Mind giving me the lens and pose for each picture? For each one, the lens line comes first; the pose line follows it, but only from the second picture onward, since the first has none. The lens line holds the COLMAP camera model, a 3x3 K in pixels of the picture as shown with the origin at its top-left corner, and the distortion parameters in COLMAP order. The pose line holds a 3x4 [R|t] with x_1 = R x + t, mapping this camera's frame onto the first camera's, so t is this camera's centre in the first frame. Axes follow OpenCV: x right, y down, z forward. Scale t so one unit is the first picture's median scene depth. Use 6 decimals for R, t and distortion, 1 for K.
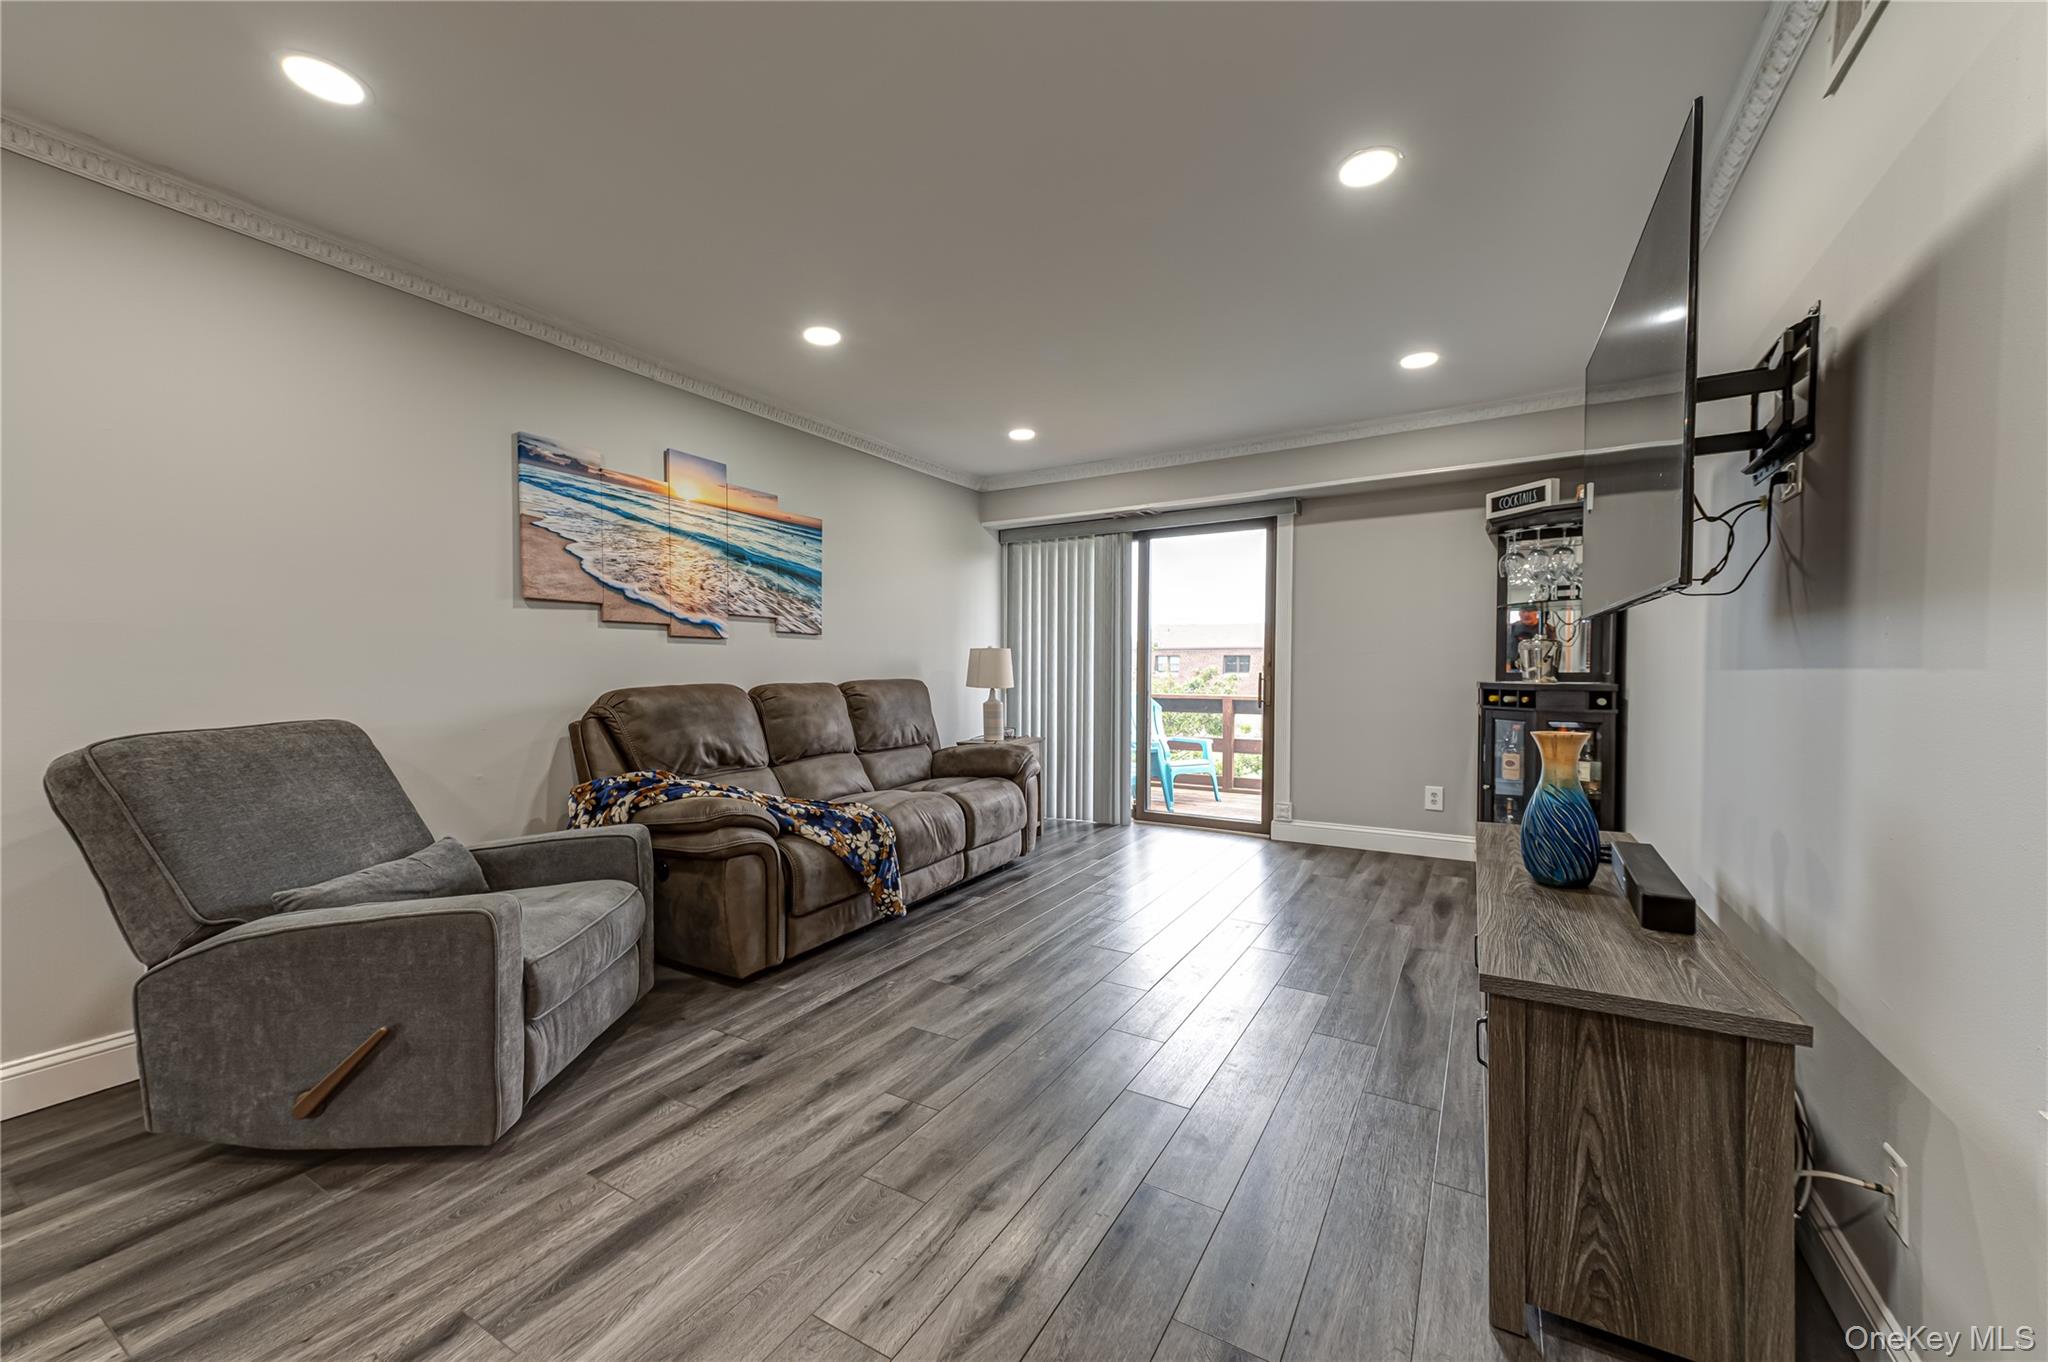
lens RADIAL K [[794.0, 0, 1019.3], [0, 794.0, 692.9], [0, 0, 1]] dist [0.012492, -0.000043]
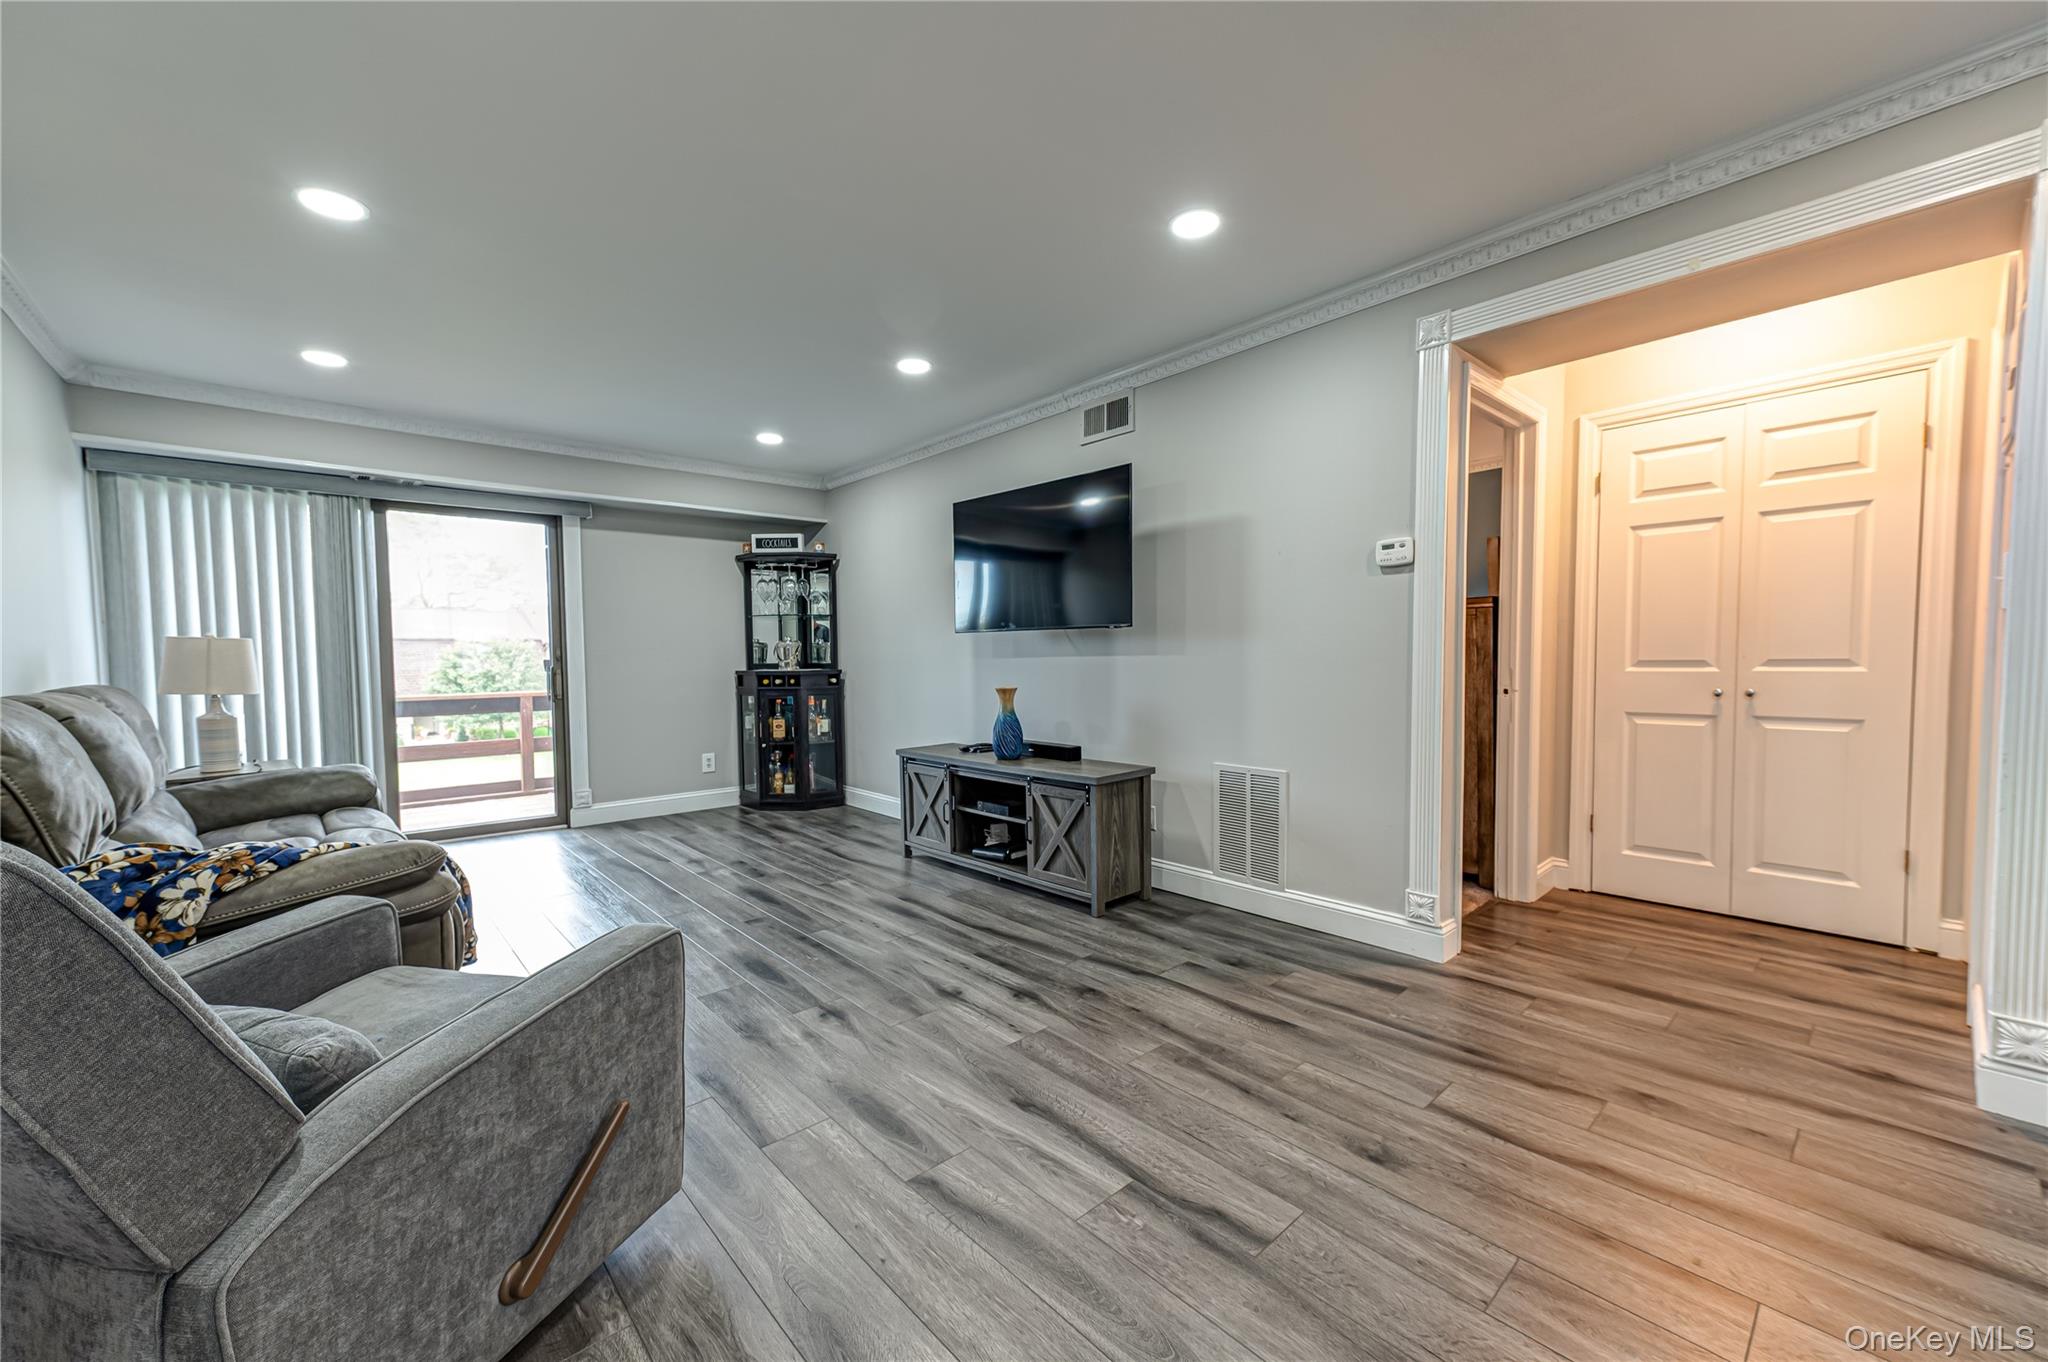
lens RADIAL K [[794.0, 0, 1019.3], [0, 794.0, 692.9], [0, 0, 1]] dist [0.012492, -0.000043]
pose [[0.300095, -0.046934, 0.952754, -0.566965], [0.043422, 0.998426, 0.035507, -0.003775], [-0.952921, 0.030715, 0.301660, 0.143177]]
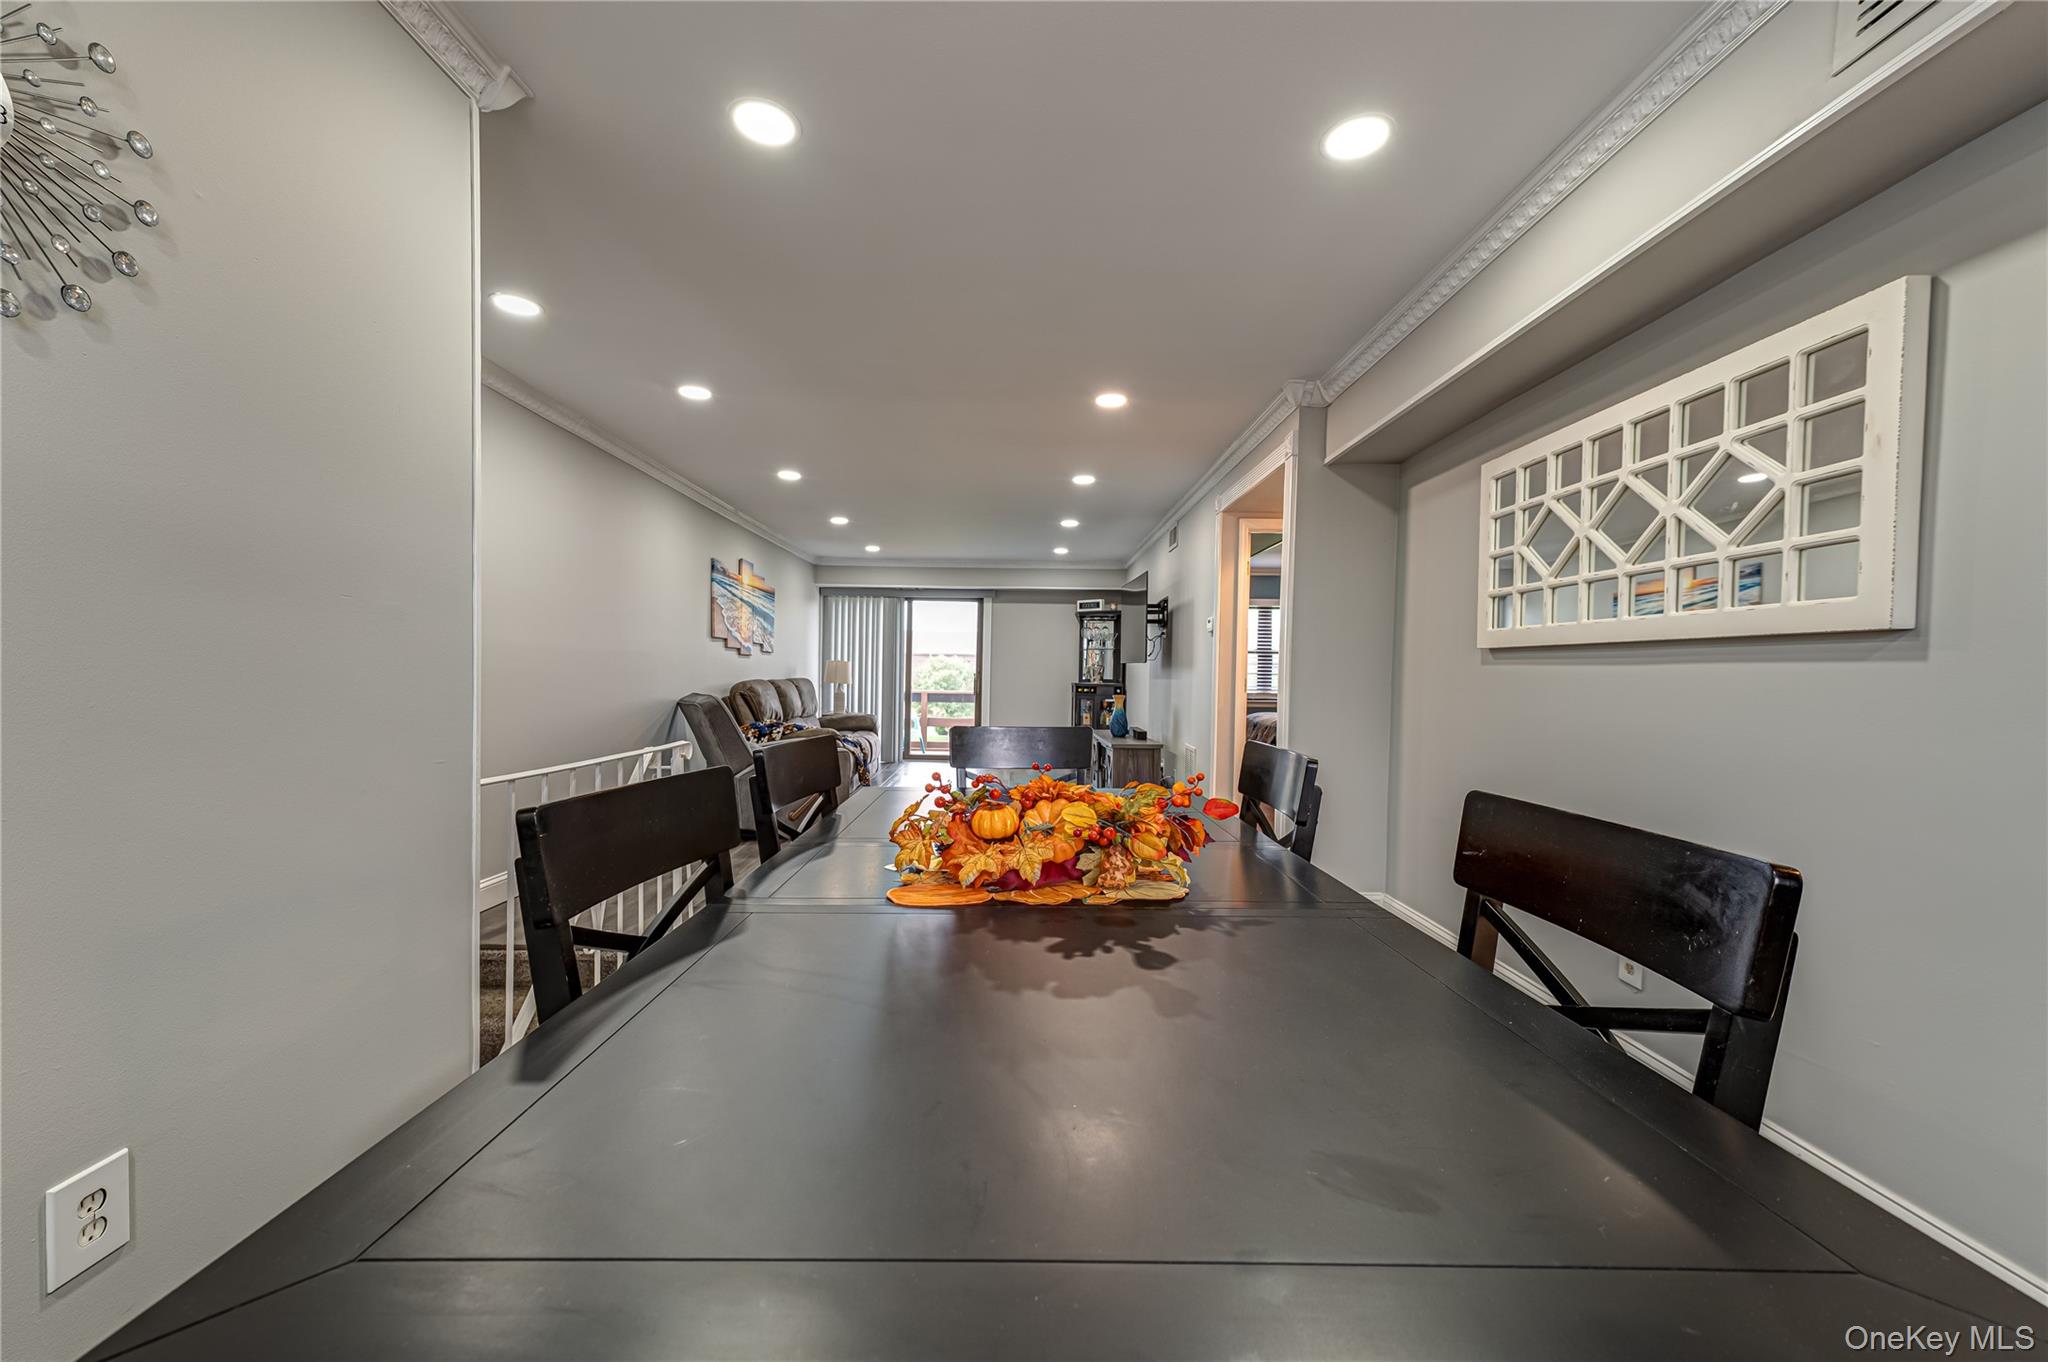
lens RADIAL K [[794.0, 0, 1019.3], [0, 794.0, 692.9], [0, 0, 1]] dist [0.012492, -0.000043]
pose [[0.858003, 0.004411, 0.513626, -0.685588], [-0.002930, 0.999989, -0.003694, 0.022581], [-0.513636, 0.001665, 0.858006, -0.819478]]
